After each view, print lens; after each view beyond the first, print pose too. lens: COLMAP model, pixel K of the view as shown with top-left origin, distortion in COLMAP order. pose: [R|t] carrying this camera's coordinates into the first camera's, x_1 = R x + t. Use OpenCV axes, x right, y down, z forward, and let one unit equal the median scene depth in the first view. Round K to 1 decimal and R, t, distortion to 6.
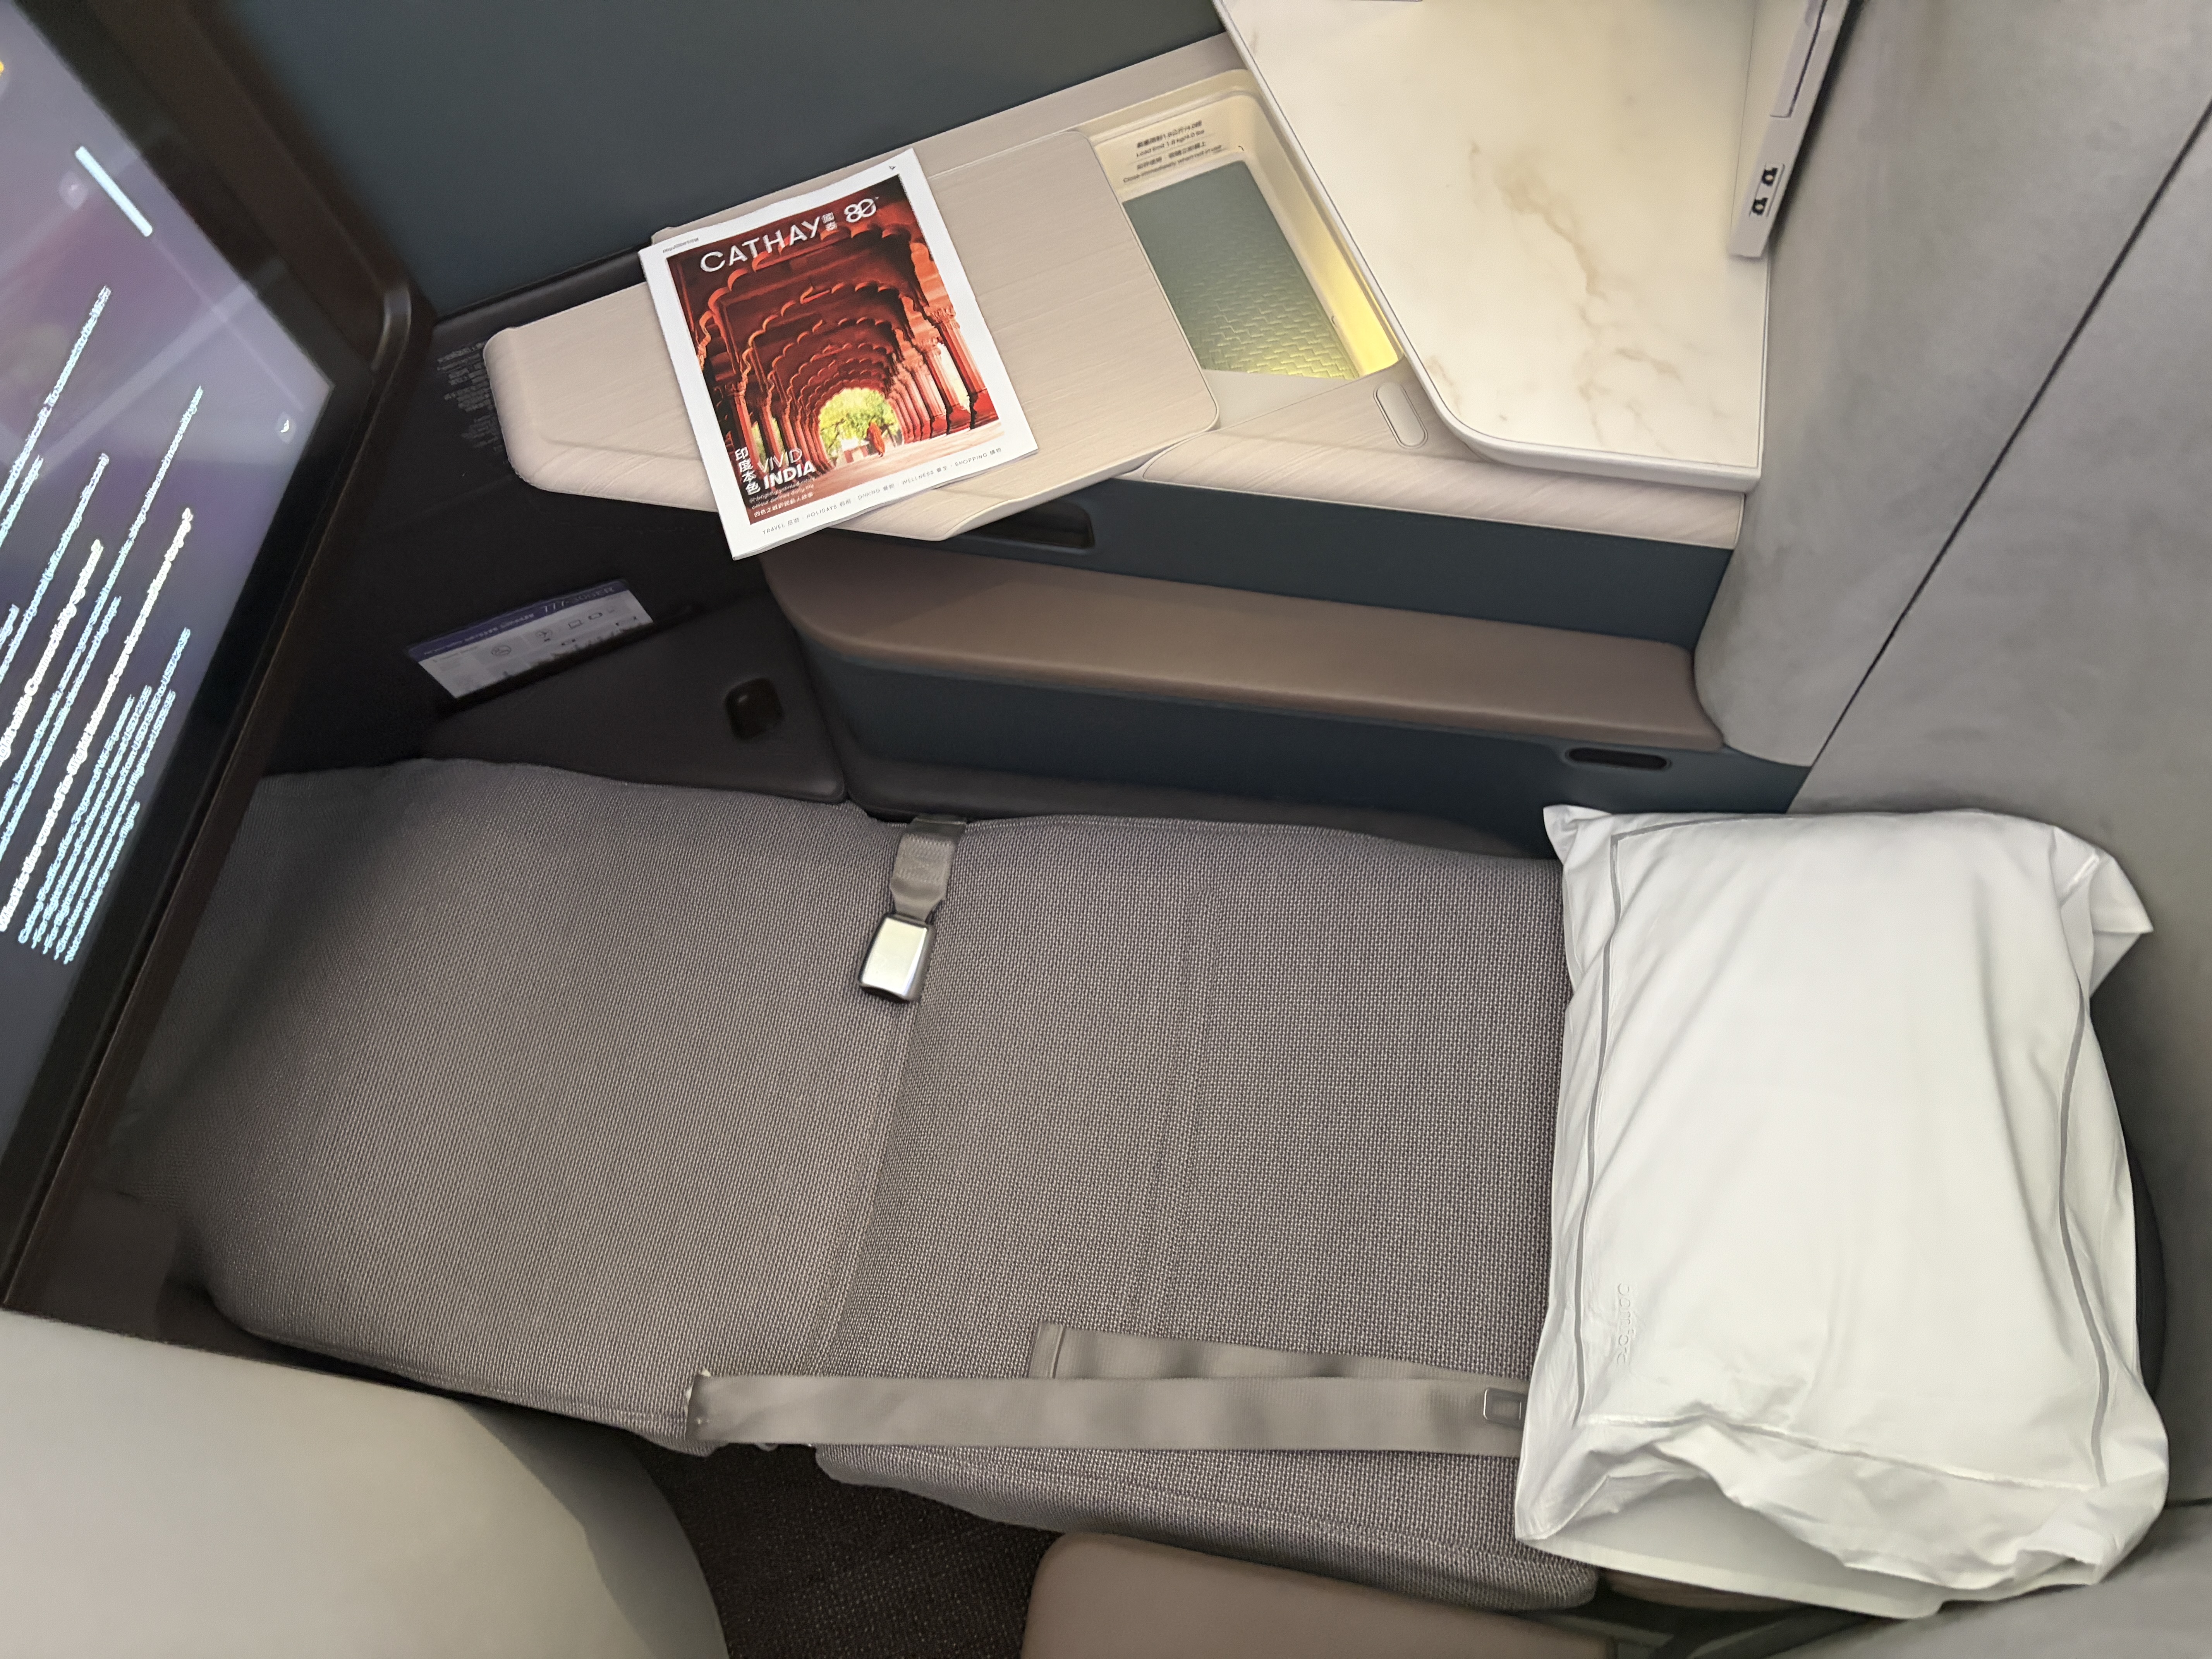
lens RADIAL K [[1687.0, 0, 1092.7], [0, 1687.0, 833.9], [0, 0, 1]] dist [0.041672, -0.025865]
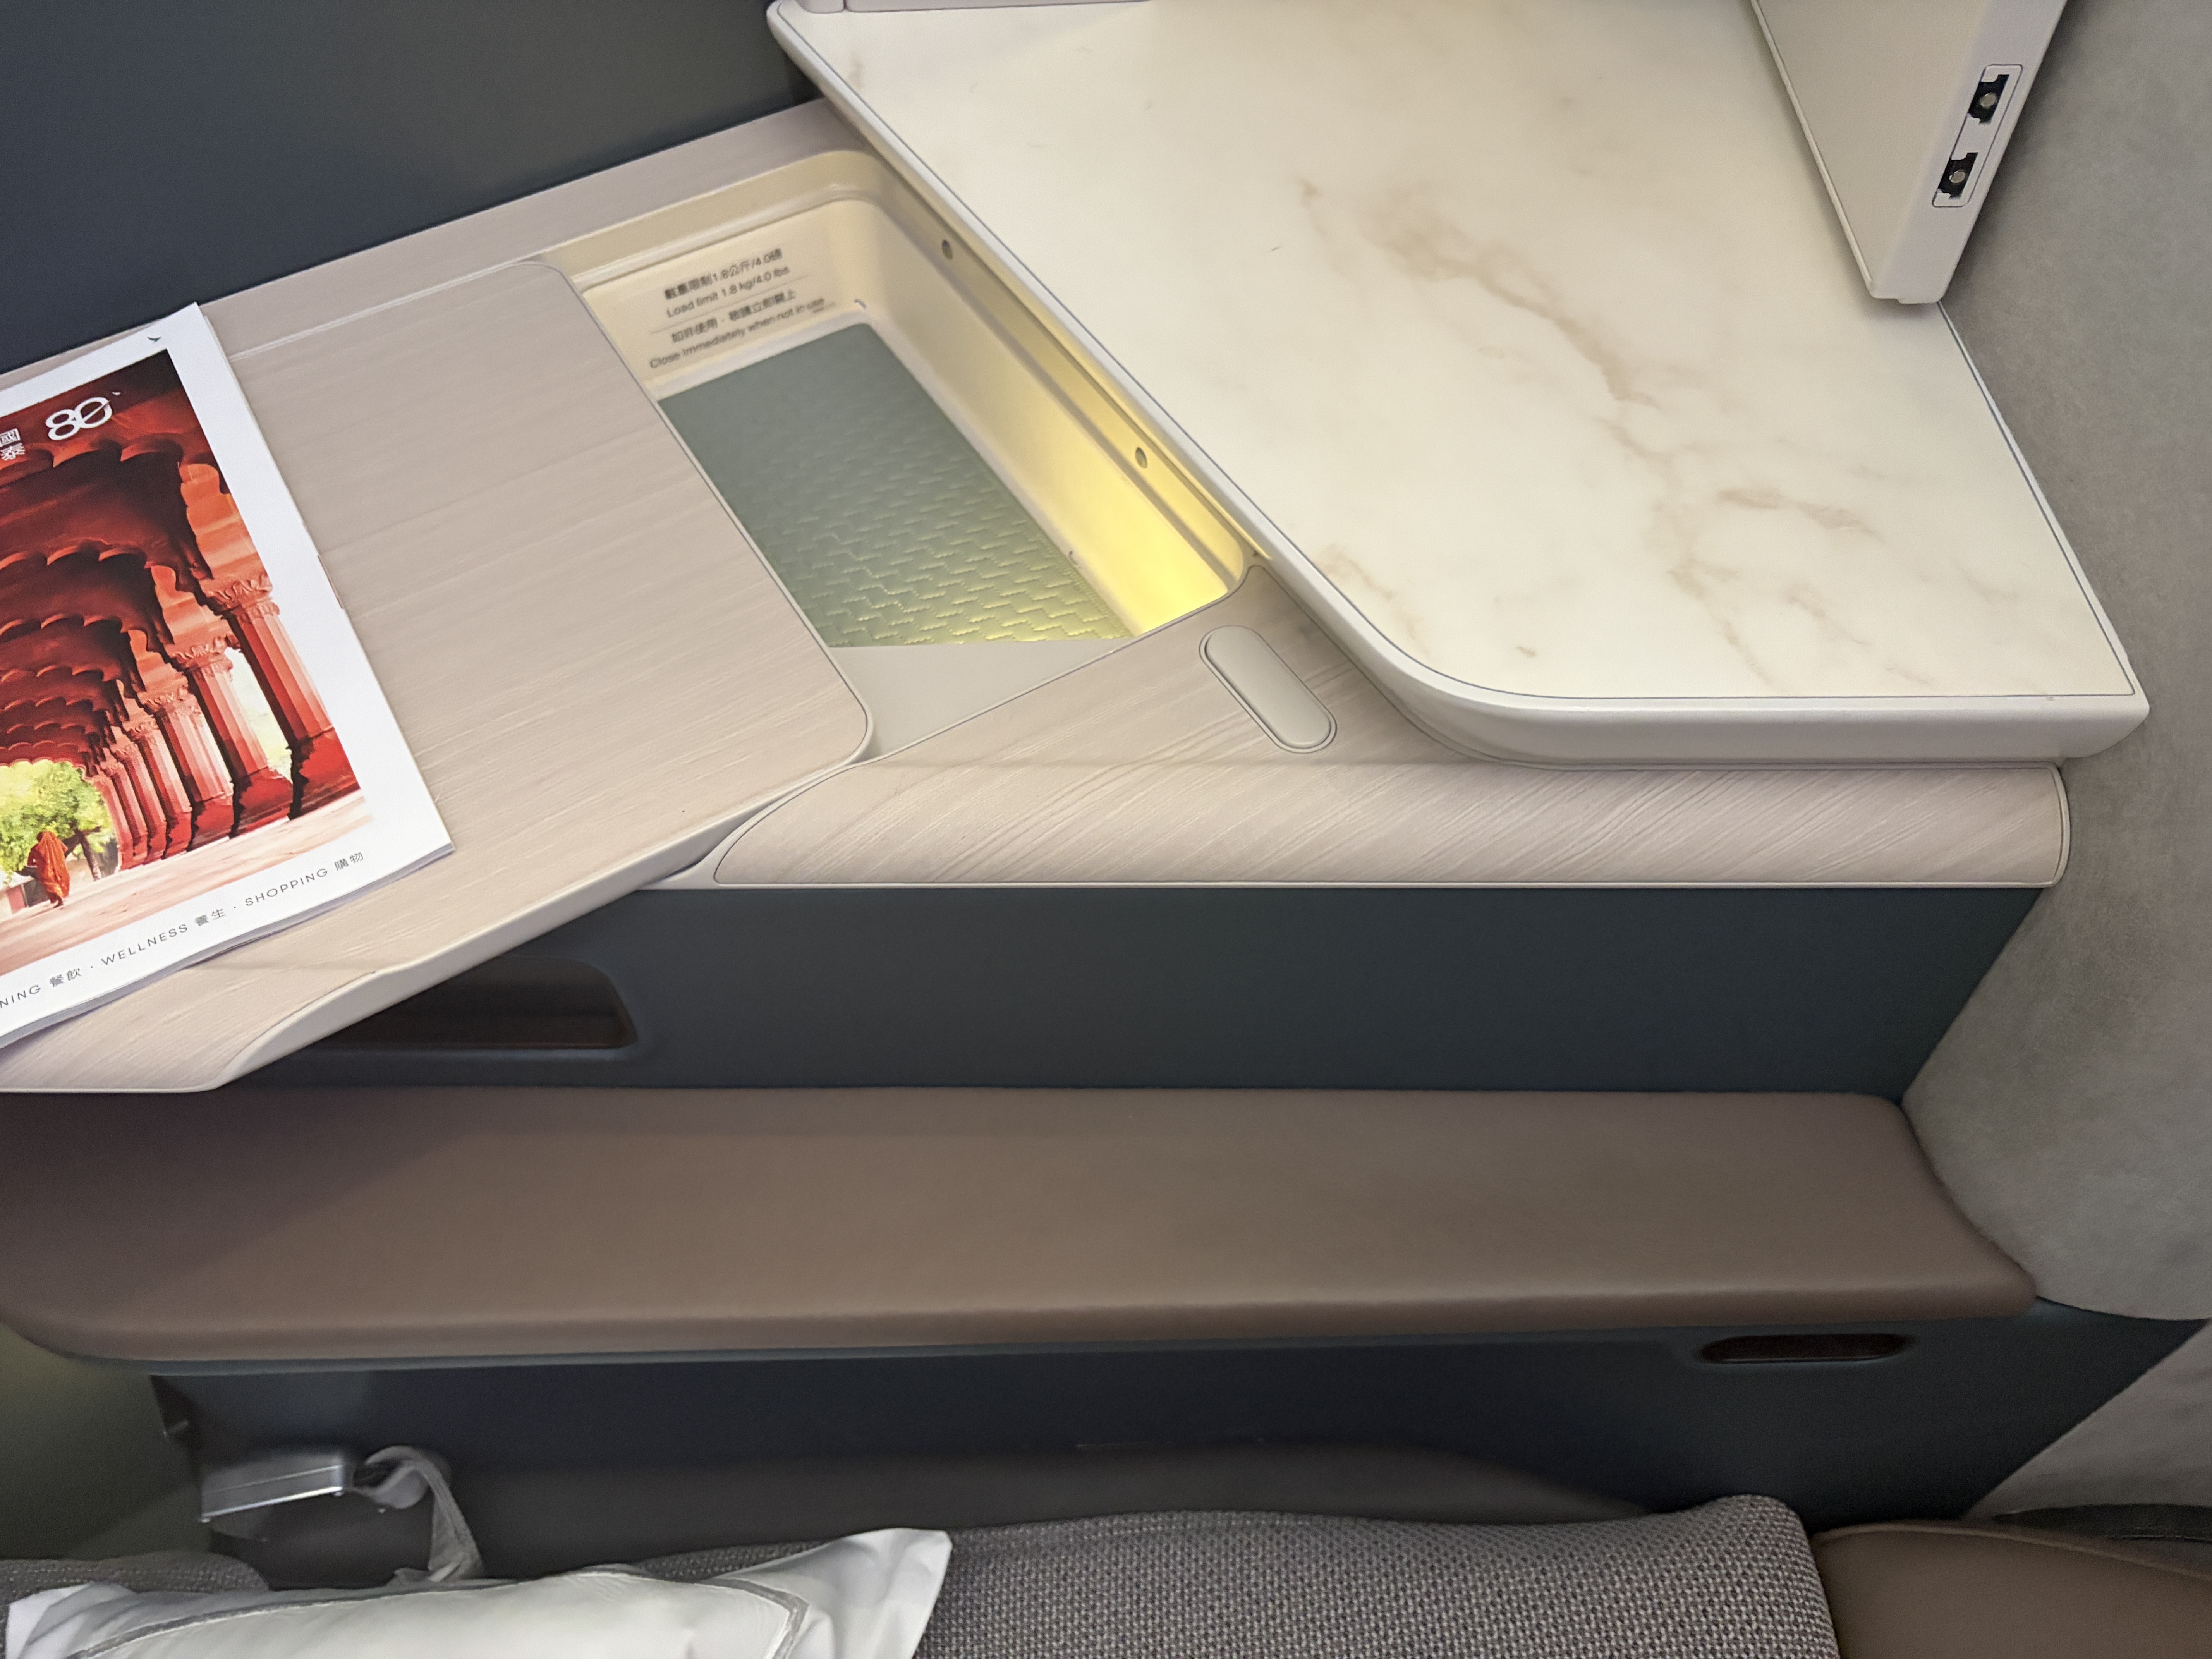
lens RADIAL K [[1687.0, 0, 1092.4], [0, 1687.0, 831.9], [0, 0, 1]] dist [0.041672, -0.025865]
pose [[0.976637, -0.109484, 0.184915, 0.044422], [0.150712, 0.962350, -0.226204, -0.108275], [-0.153187, 0.248788, 0.956367, 0.555661]]
